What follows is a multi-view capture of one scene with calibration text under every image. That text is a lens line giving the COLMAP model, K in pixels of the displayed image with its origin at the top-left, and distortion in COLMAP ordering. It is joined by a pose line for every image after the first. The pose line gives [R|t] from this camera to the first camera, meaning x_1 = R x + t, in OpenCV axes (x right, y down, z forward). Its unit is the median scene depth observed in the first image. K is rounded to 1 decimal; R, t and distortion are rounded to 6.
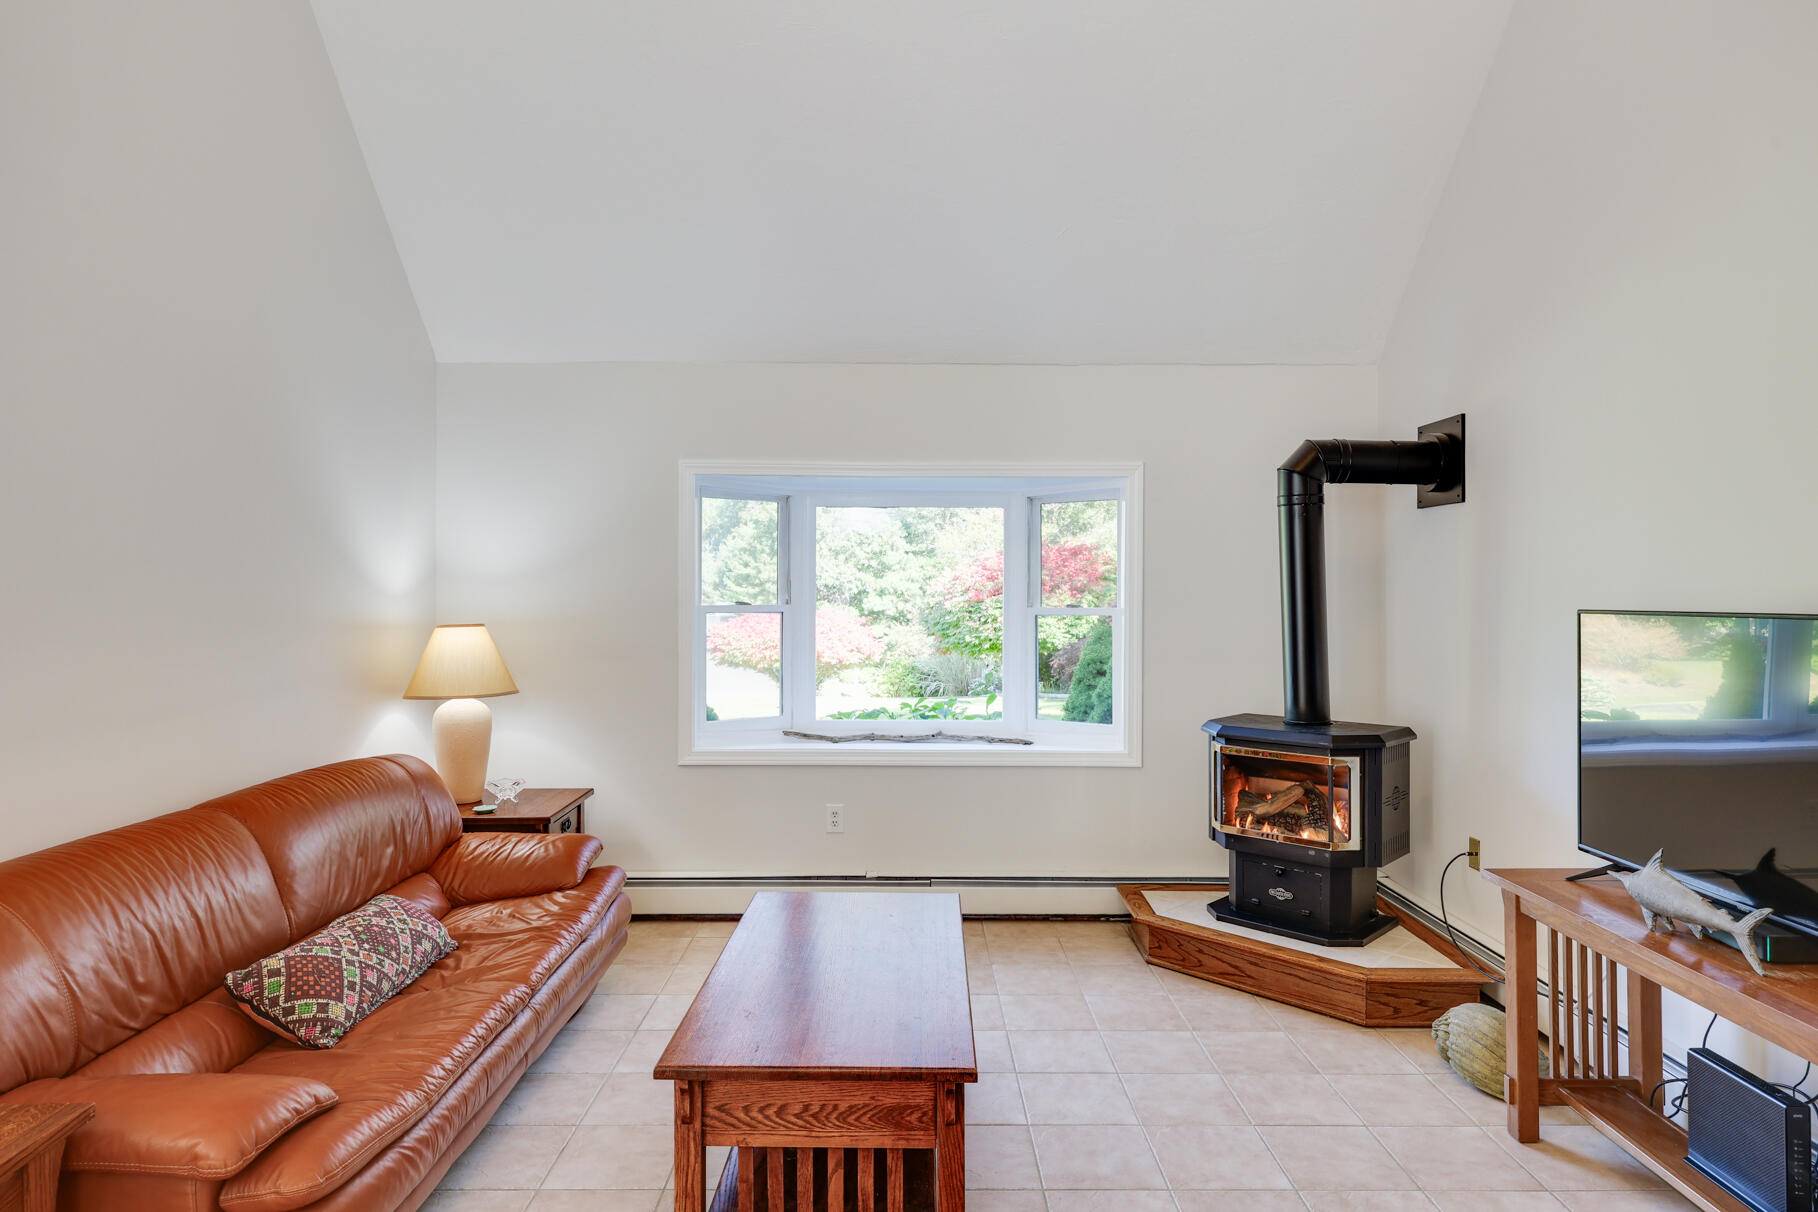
lens RADIAL K [[1039.6, 0, 897.7], [0, 1039.6, 592.5], [0, 0, 1]] dist [-0.002887, -0.000621]
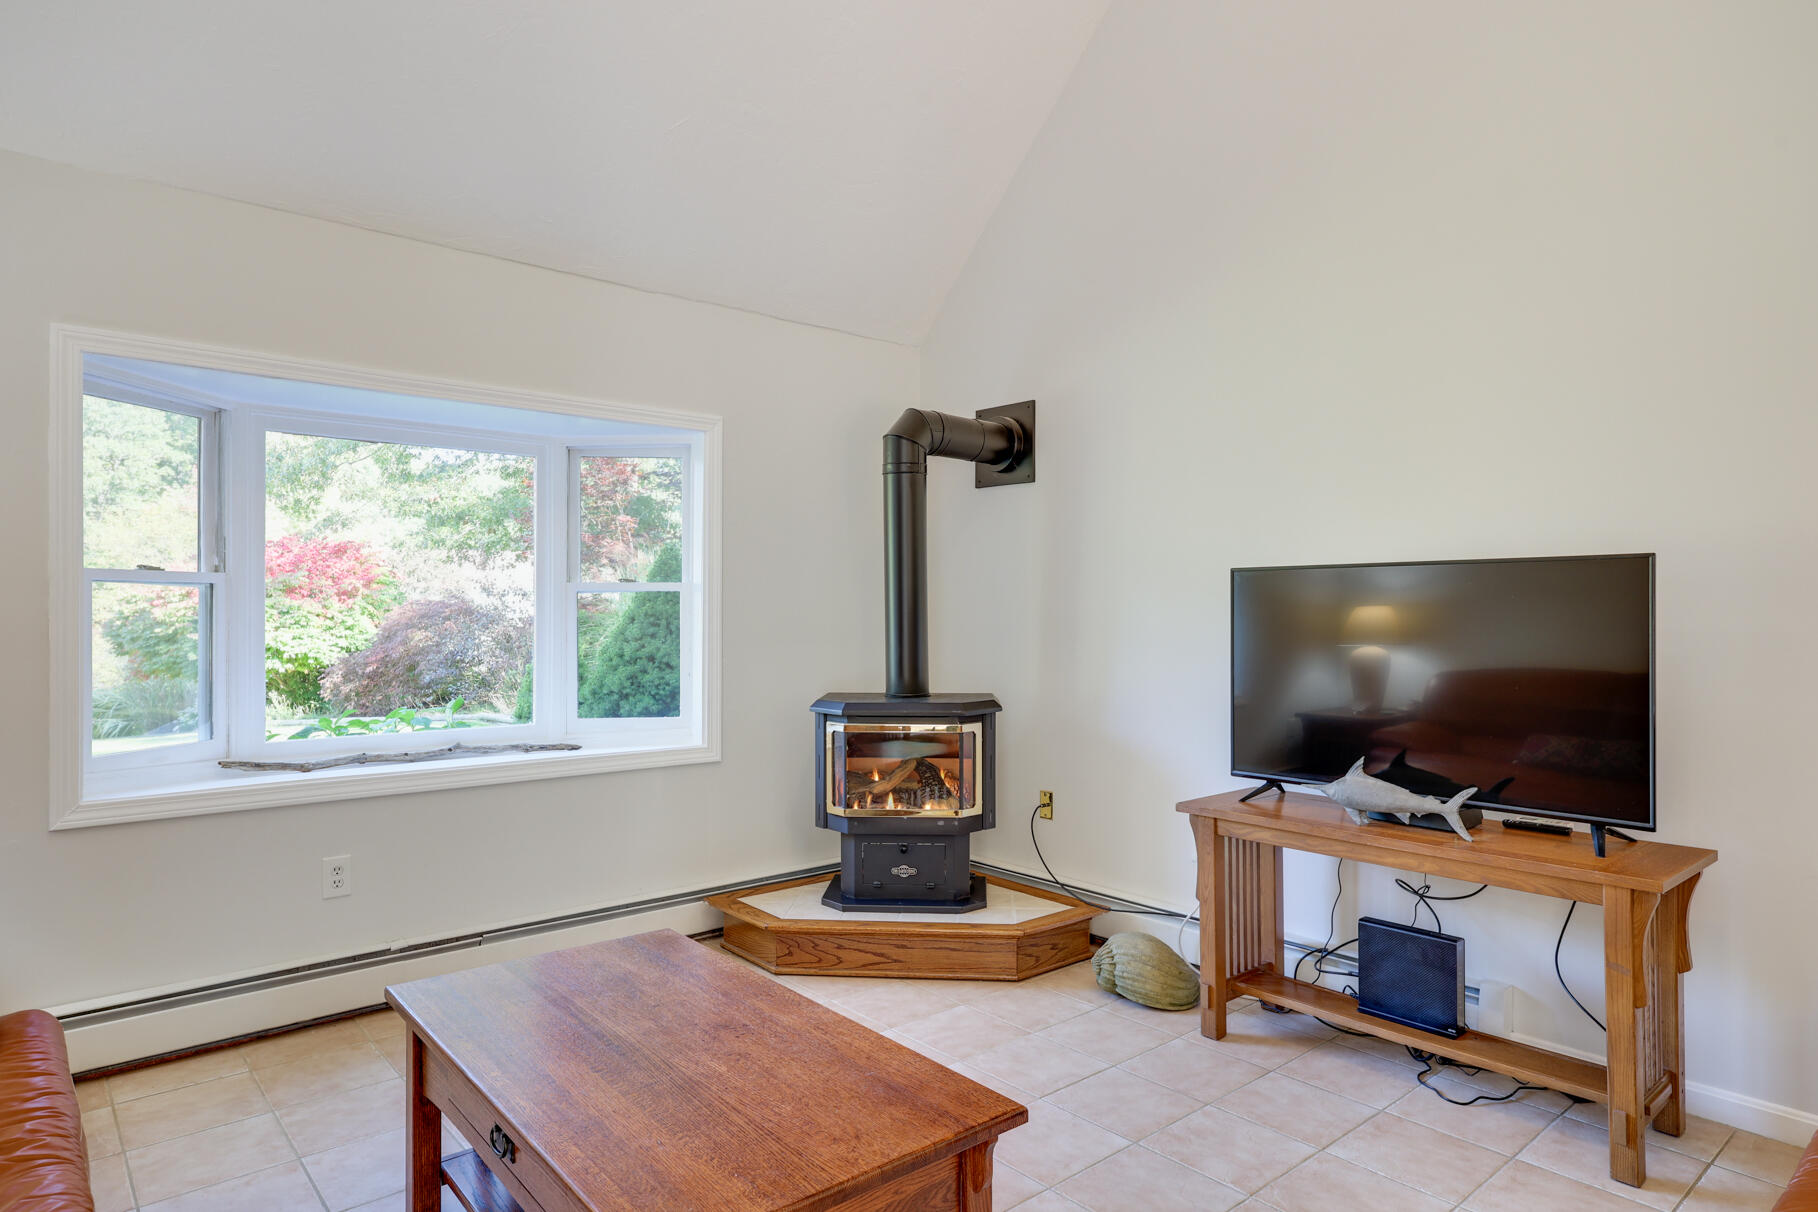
lens RADIAL K [[1072.2, 0, 905.7], [0, 1072.2, 610.3], [0, 0, 1]] dist [-0.000083, 0.000919]
pose [[0.755130, -0.002242, 0.655571, -0.279734], [0.000751, 0.999996, 0.002554, 0.042555], [-0.655575, -0.001436, 0.755129, 0.235870]]
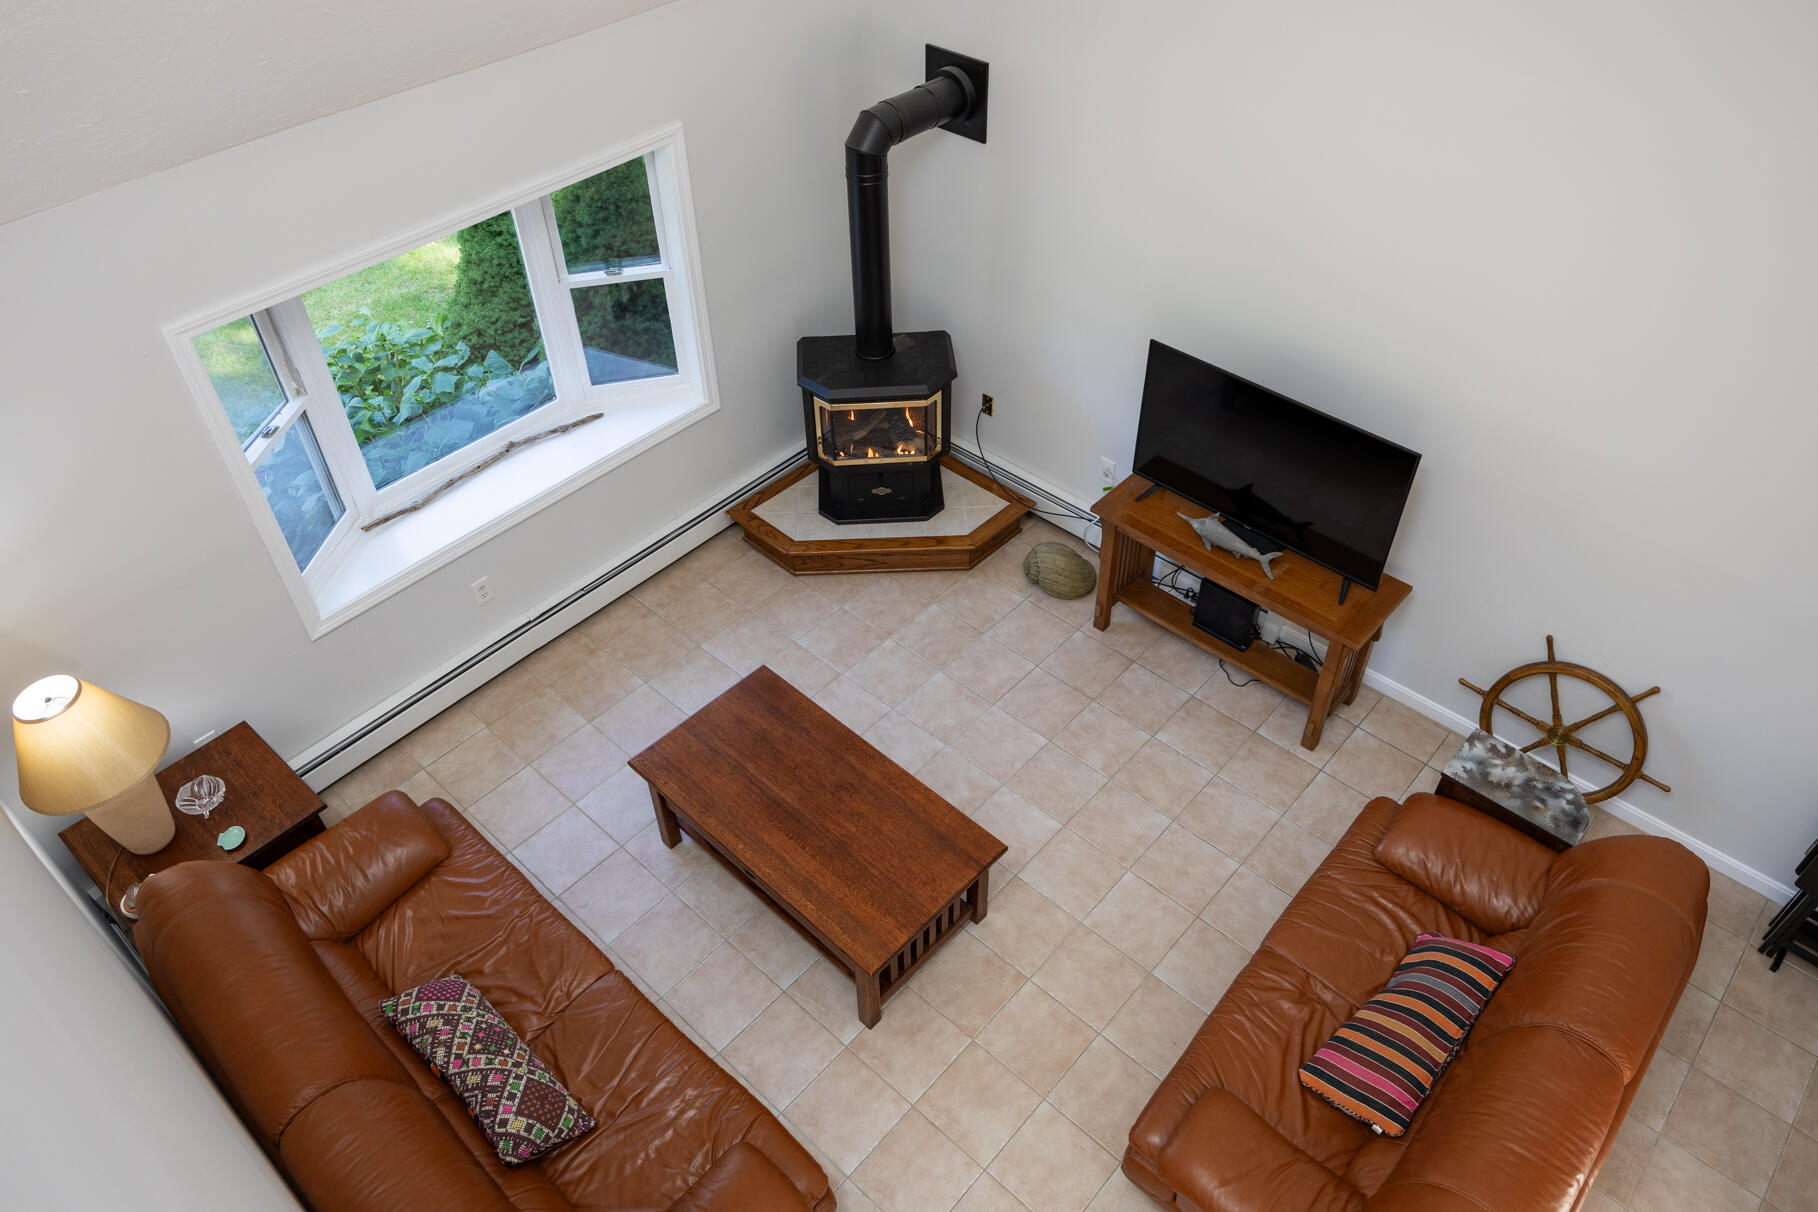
lens RADIAL K [[1245.8, 0, 914.0], [0, 1245.8, 600.9], [0, 0, 1]] dist [0.004314, 0.000107]
pose [[0.666563, -0.519340, 0.534771, -0.473183], [0.010592, 0.723907, 0.689816, -0.642154], [-0.745373, -0.454142, 0.488031, 0.165334]]
